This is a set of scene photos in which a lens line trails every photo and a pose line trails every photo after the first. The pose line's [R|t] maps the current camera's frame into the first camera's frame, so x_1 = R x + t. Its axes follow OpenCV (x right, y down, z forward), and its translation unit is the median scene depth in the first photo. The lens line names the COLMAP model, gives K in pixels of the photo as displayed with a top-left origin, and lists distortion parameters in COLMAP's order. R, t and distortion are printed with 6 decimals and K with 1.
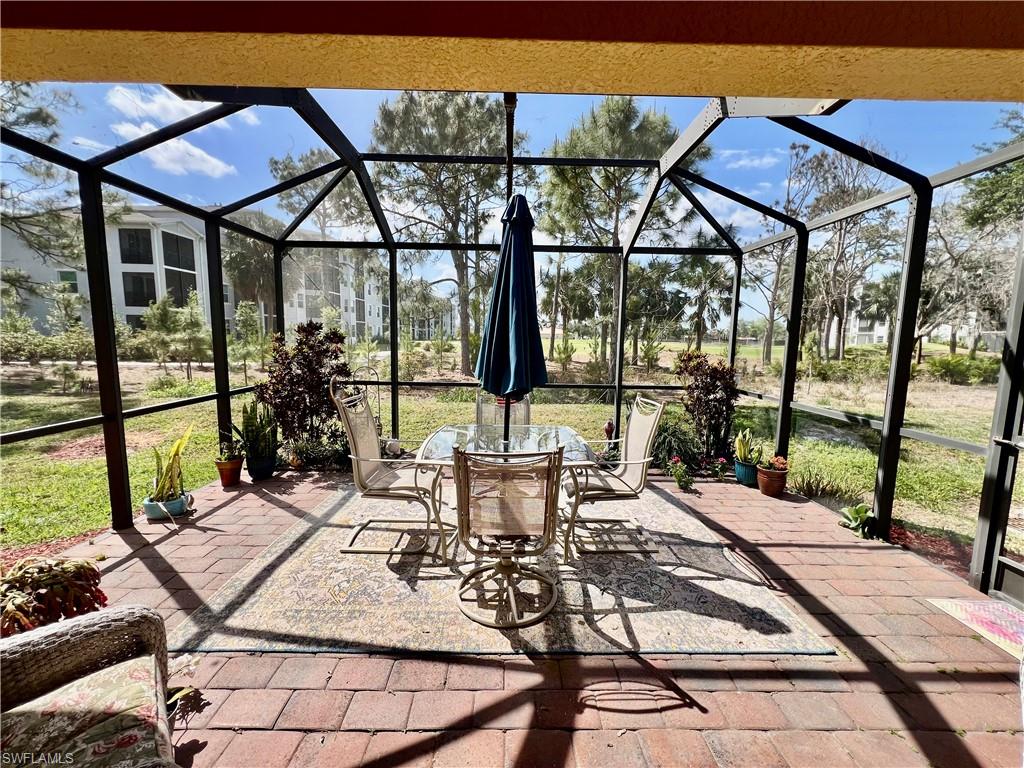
lens RADIAL K [[412.8, 0, 513.6], [0, 412.8, 384.2], [0, 0, 1]] dist [-0.000952, 0.000713]
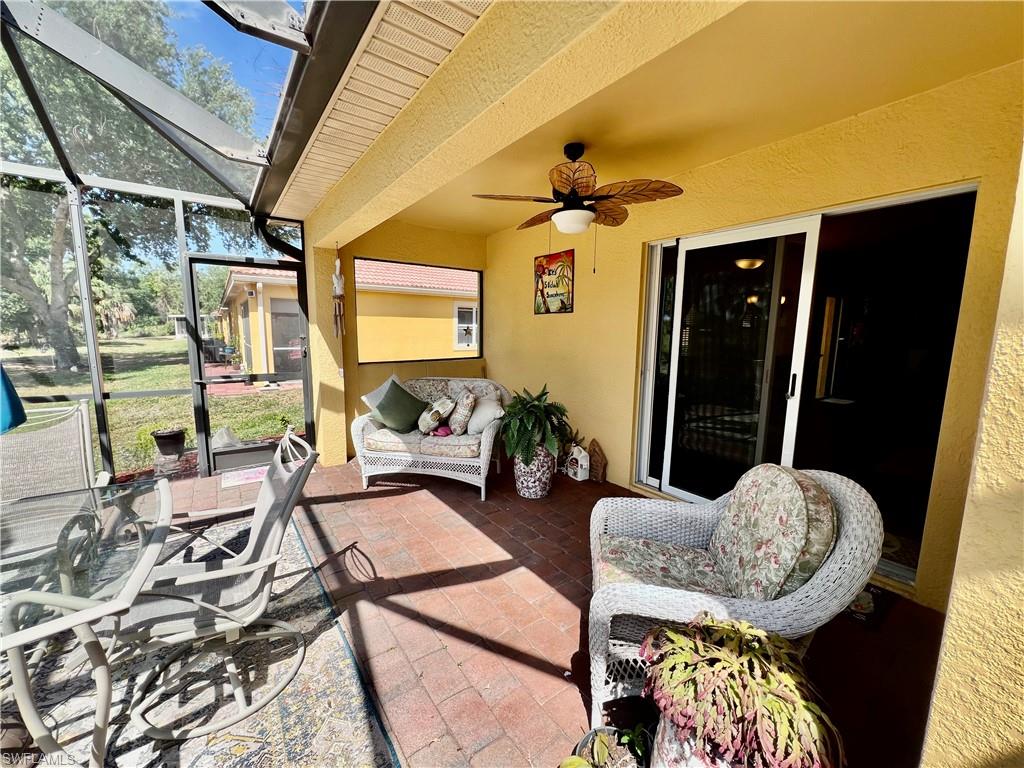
lens RADIAL K [[412.8, 0, 514.5], [0, 412.8, 385.1], [0, 0, 1]] dist [-0.000952, 0.000713]
pose [[-0.576947, -0.133908, 0.805730, -1.006718], [0.070039, 0.974725, 0.212146, -0.127660], [-0.813773, 0.178829, -0.552986, 1.094560]]
